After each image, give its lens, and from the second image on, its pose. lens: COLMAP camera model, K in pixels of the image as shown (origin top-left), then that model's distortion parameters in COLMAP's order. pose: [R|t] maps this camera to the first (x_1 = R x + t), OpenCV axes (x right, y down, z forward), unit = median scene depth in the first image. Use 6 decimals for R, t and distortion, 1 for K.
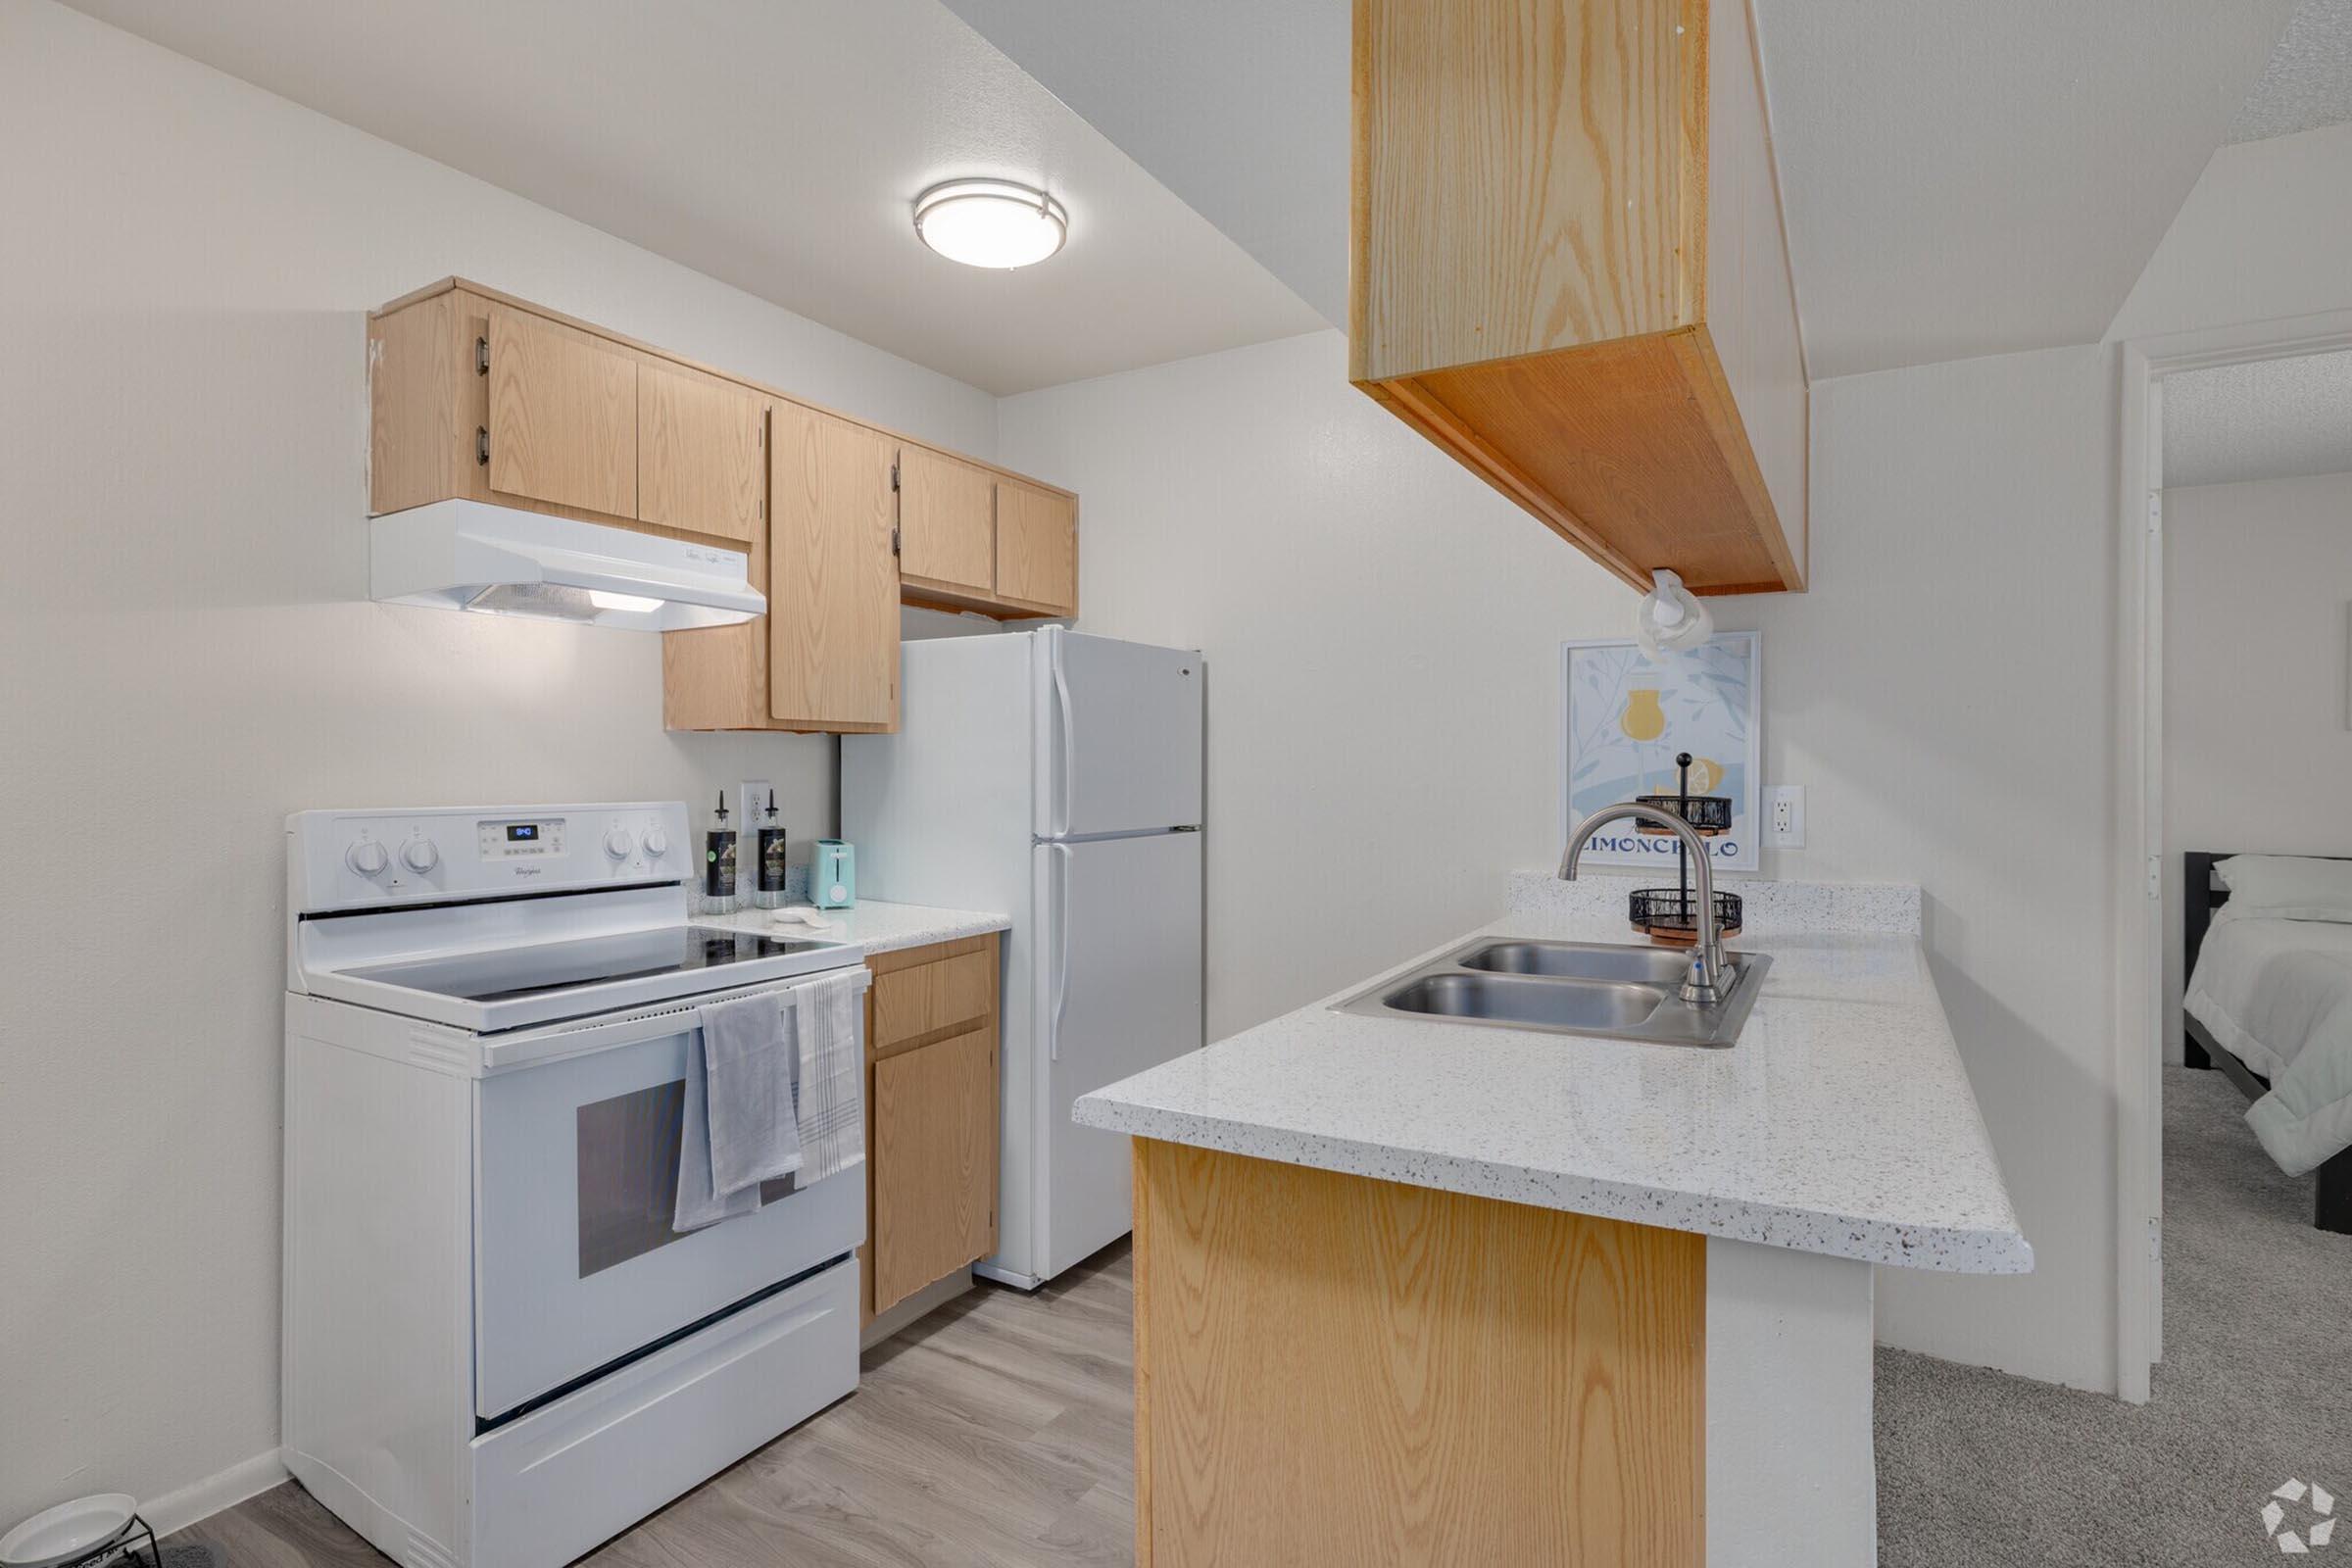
lens RADIAL K [[1134.5, 0, 1187.1], [0, 1134.5, 768.0], [0, 0, 1]] dist [0.001869, 0.000638]
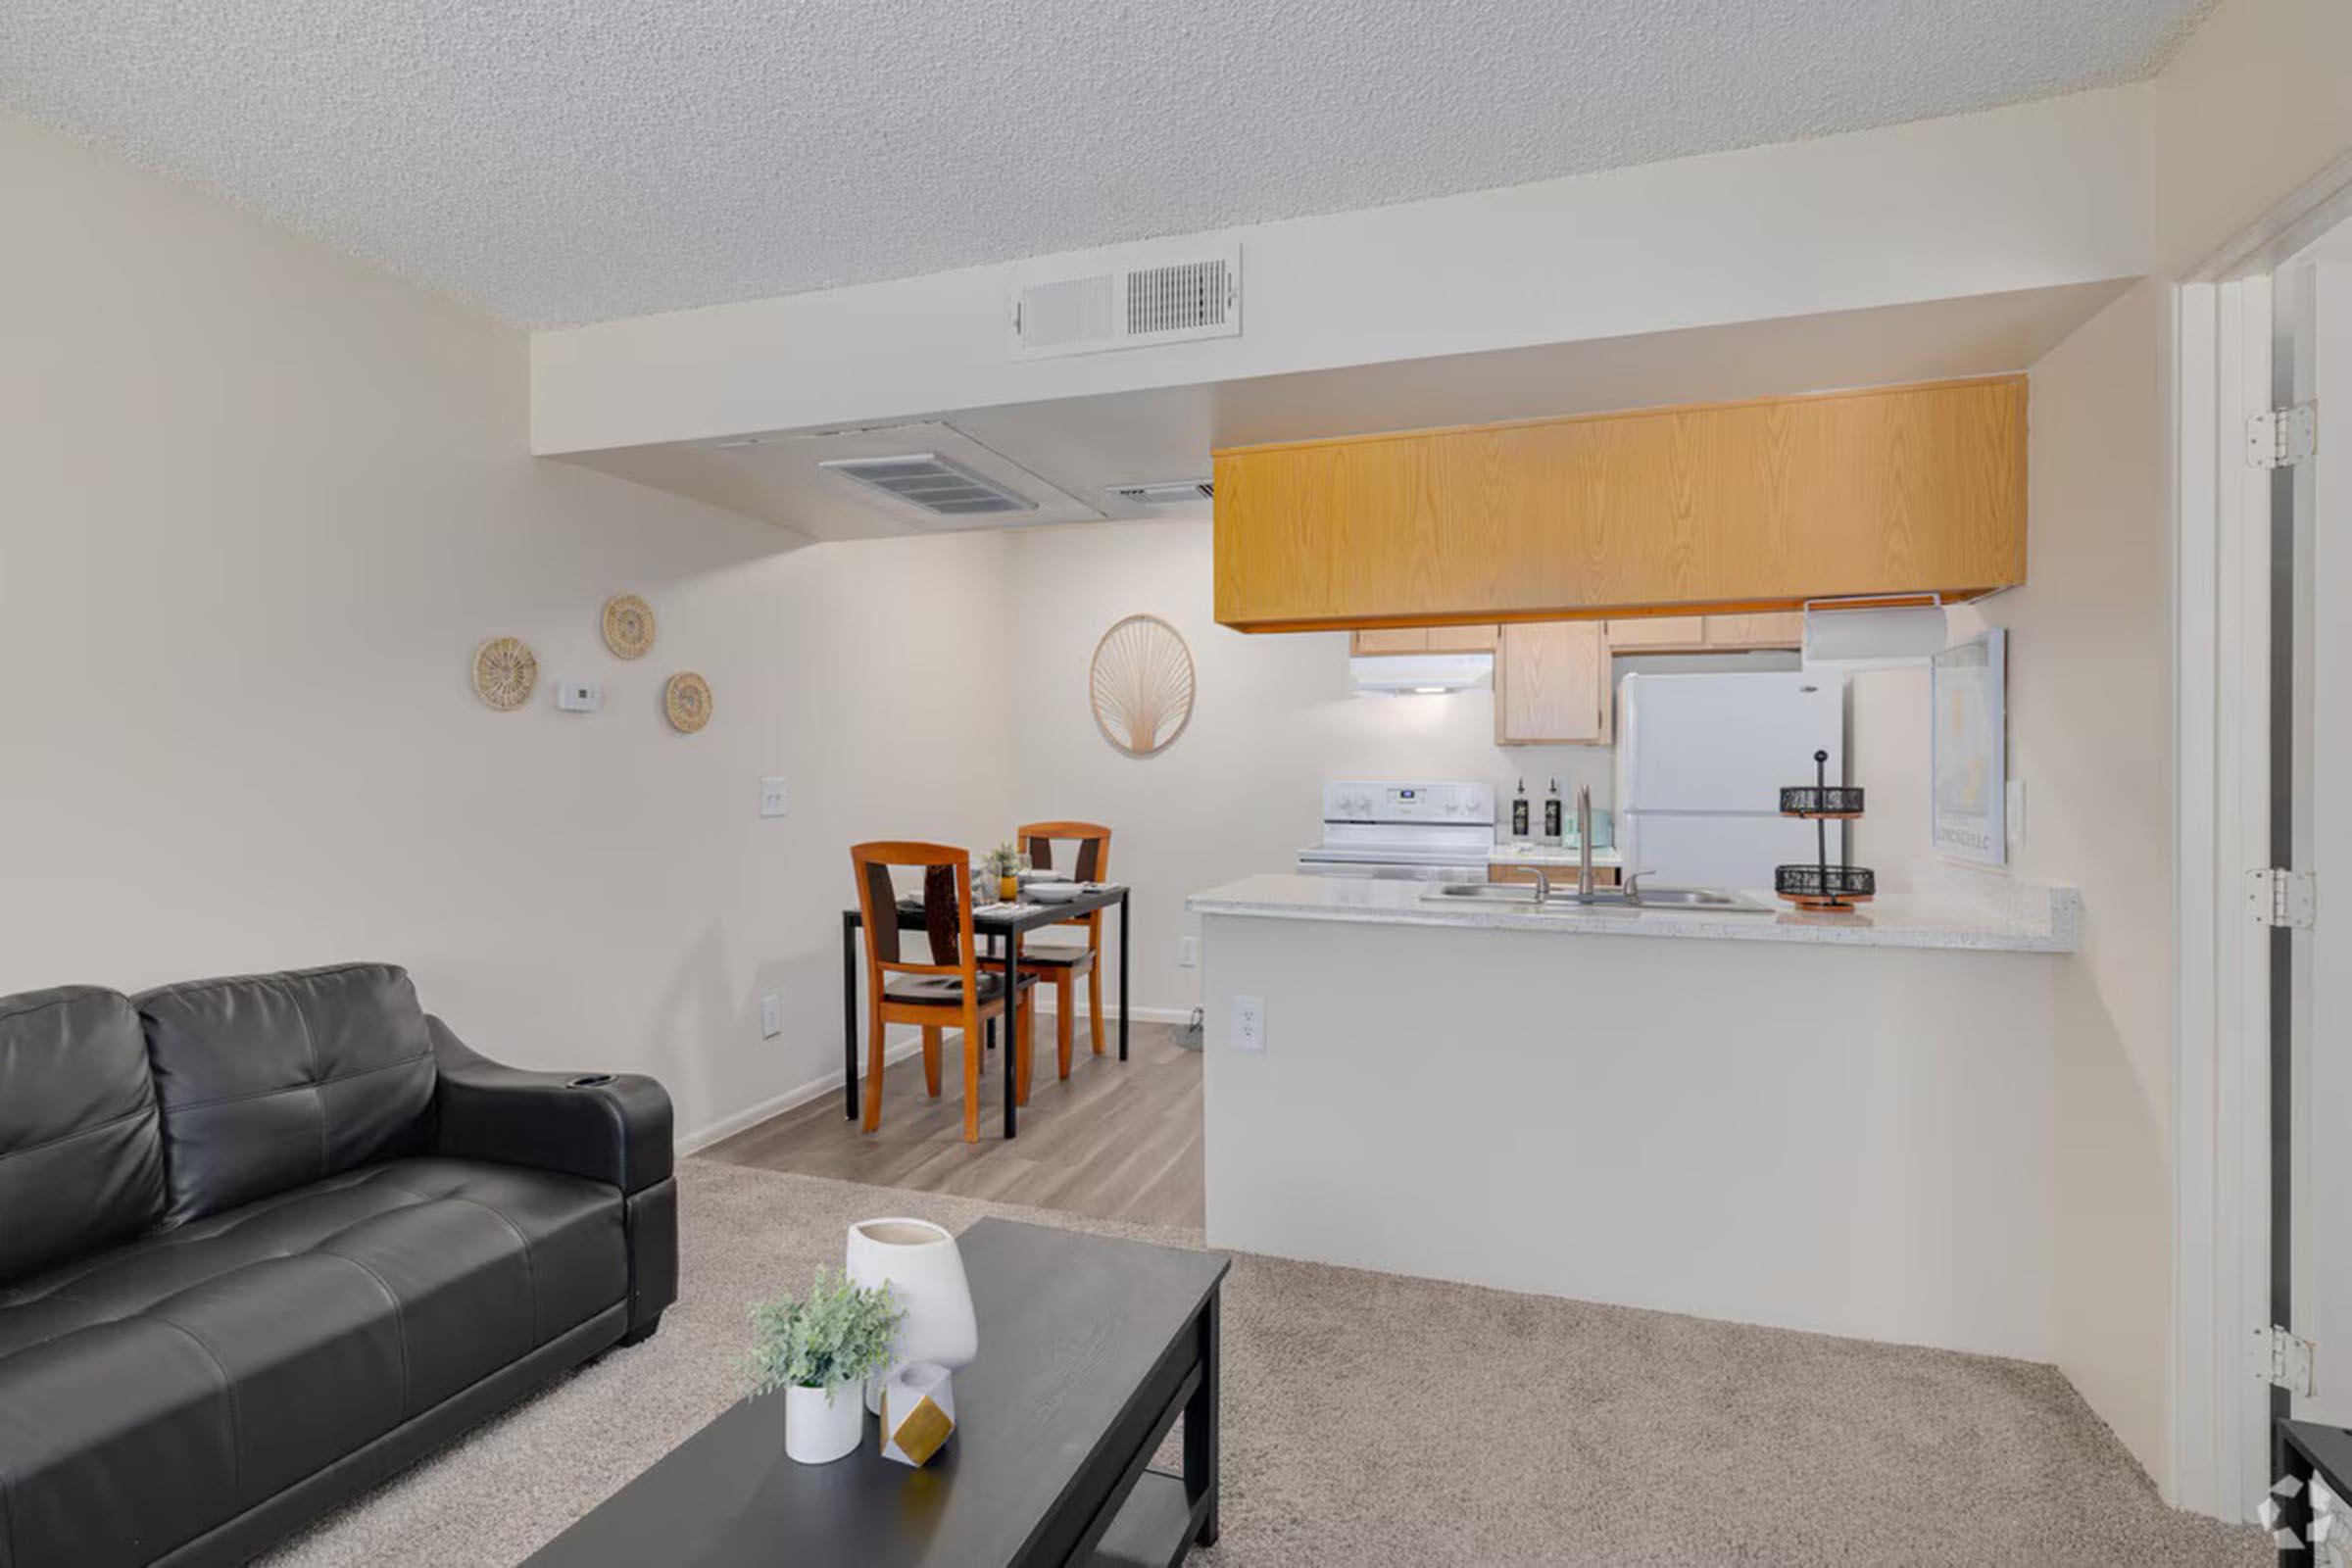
lens RADIAL K [[1134.5, 0, 1187.1], [0, 1134.5, 768.0], [0, 0, 1]] dist [0.001869, 0.000638]
pose [[0.211052, -0.001231, -0.977474, 1.464271], [-0.001118, 0.999998, -0.001501, 0.007776], [0.977474, 0.001410, 0.211050, 0.093780]]
